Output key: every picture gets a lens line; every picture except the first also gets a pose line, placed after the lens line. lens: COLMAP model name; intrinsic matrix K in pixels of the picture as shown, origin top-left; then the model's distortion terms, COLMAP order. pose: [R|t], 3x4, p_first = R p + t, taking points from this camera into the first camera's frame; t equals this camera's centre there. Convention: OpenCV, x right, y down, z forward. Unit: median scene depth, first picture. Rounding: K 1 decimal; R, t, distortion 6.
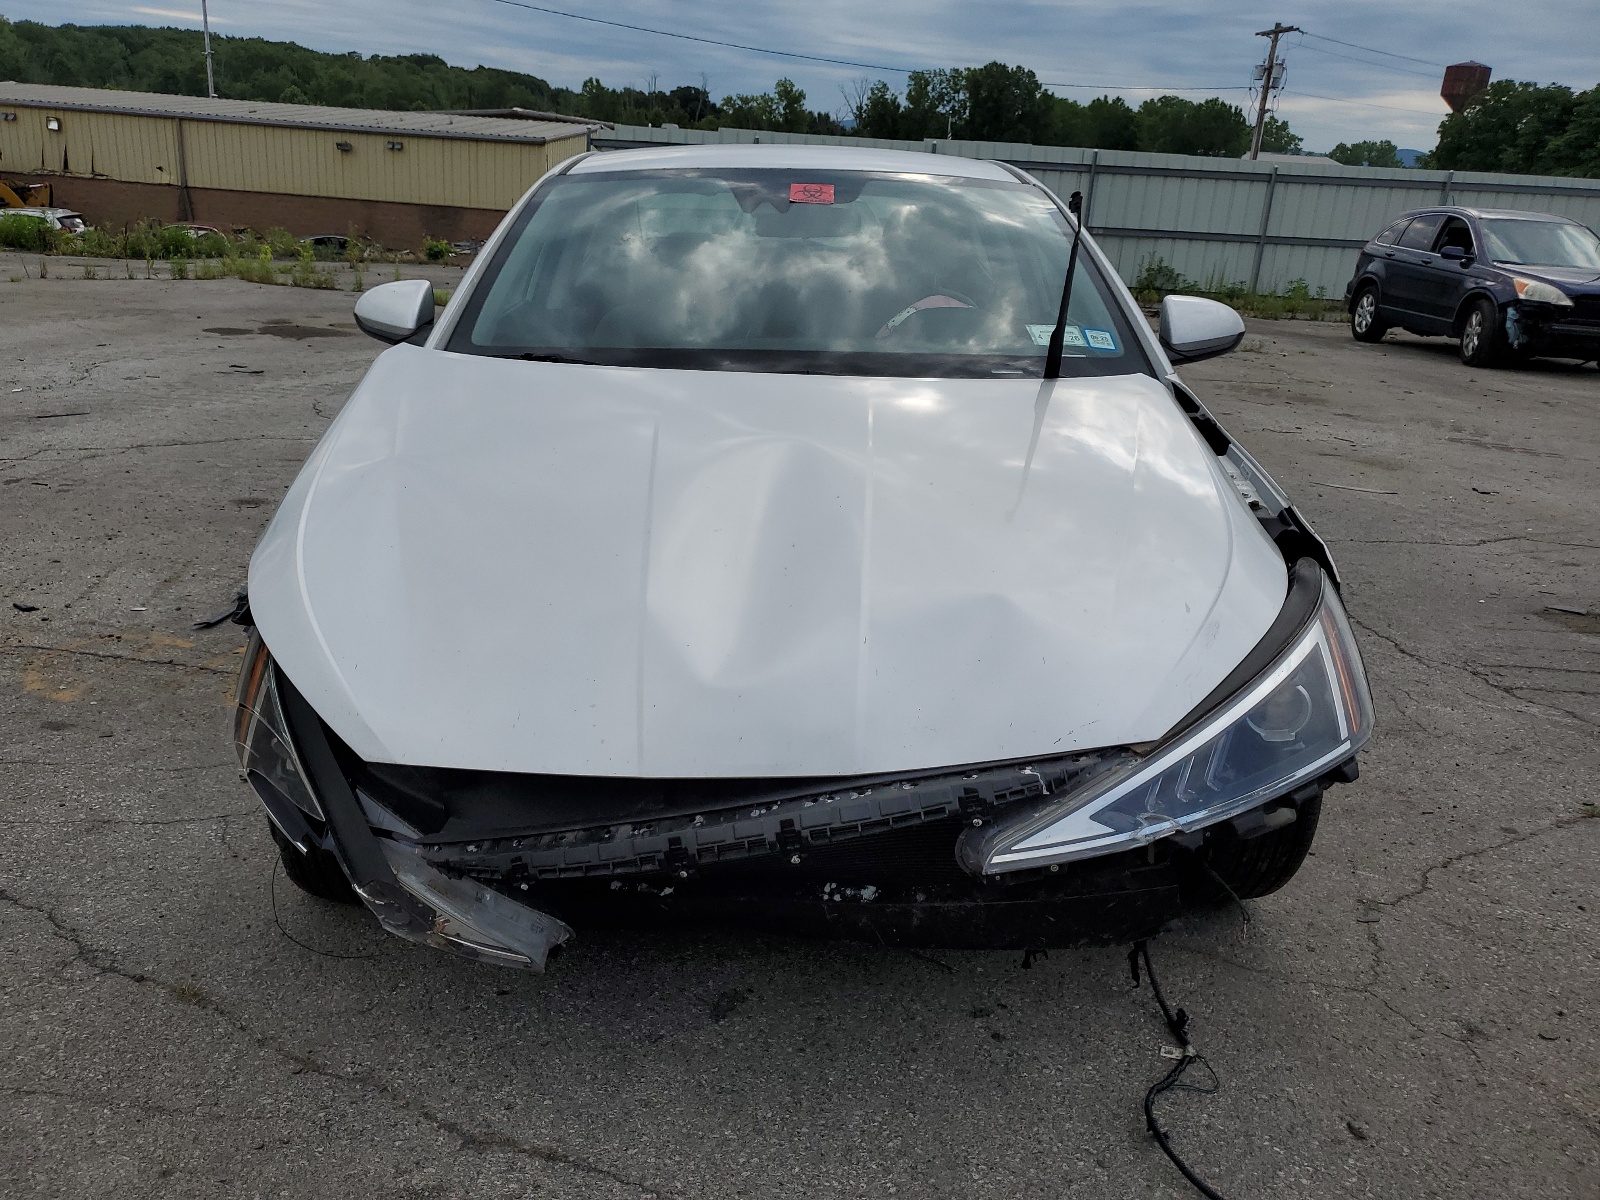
lens RADIAL K [[1279.8, 0, 788.6], [0, 1279.8, 588.0], [0, 0, 1]] dist [-0.010708, 0.048501]
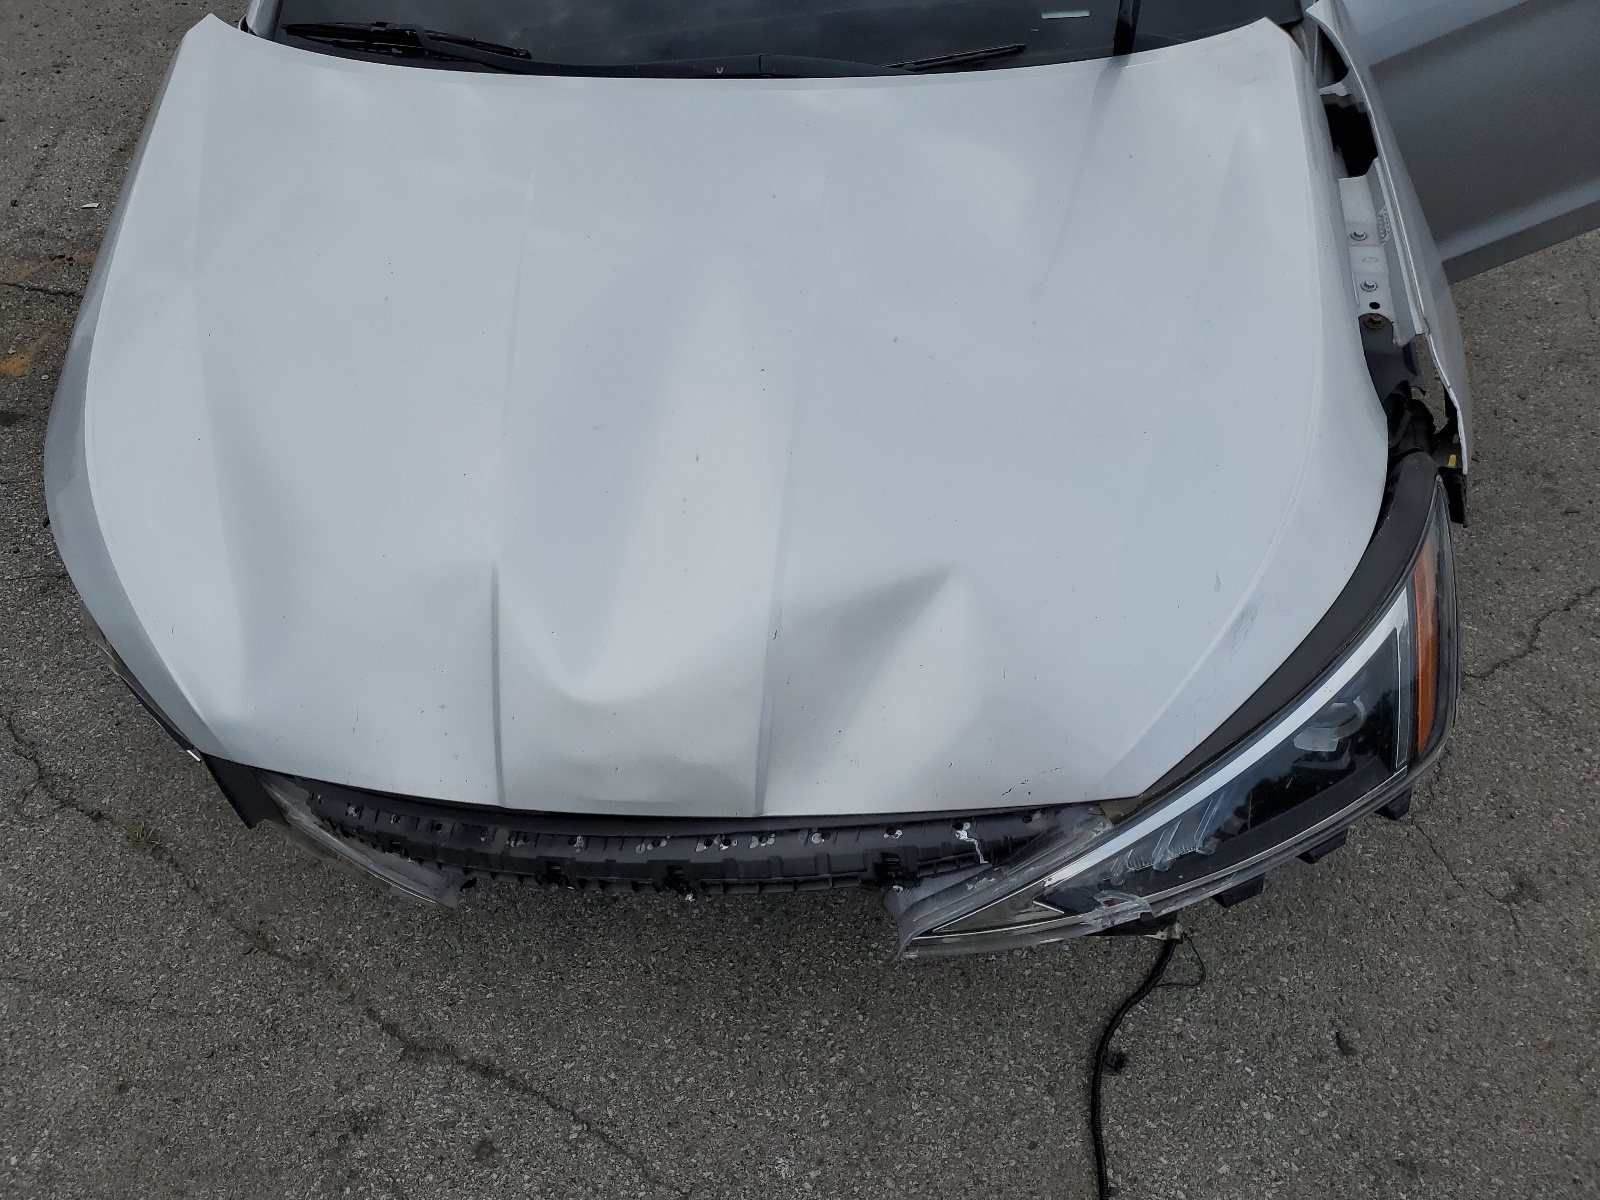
lens RADIAL K [[1279.8, 0, 788.6], [0, 1279.8, 588.0], [0, 0, 1]] dist [-0.010708, 0.048501]
pose [[0.993008, 0.015609, -0.117013, 0.153184], [0.045210, 0.865364, 0.499100, -0.358150], [0.109050, -0.500901, 0.858607, 0.339941]]
